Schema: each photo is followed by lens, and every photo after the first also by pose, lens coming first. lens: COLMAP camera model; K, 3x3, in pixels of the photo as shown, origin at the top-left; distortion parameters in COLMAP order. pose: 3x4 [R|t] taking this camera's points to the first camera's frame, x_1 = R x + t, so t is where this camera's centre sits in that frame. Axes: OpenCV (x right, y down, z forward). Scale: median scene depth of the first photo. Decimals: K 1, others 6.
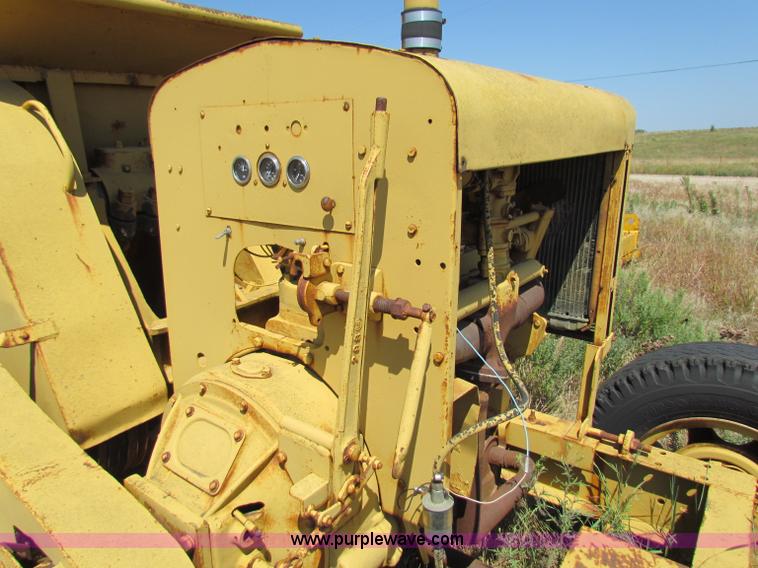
lens RADIAL K [[600.6, 0, 382.3], [0, 600.6, 307.5], [0, 0, 1]] dist [-0.000171, 0.009566]
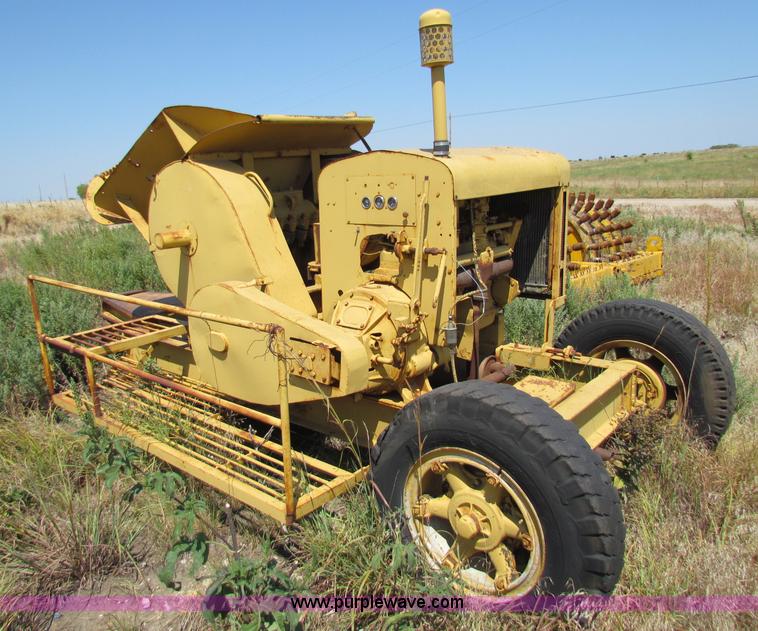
lens RADIAL K [[614.4, 0, 379.0], [0, 614.4, 315.5], [0, 0, 1]] dist [0.005900, -0.000828]
pose [[0.997672, -0.016064, -0.066277, -0.031945], [0.013210, 0.998975, -0.043290, 0.319186], [0.066904, 0.042314, 0.996862, -1.382845]]
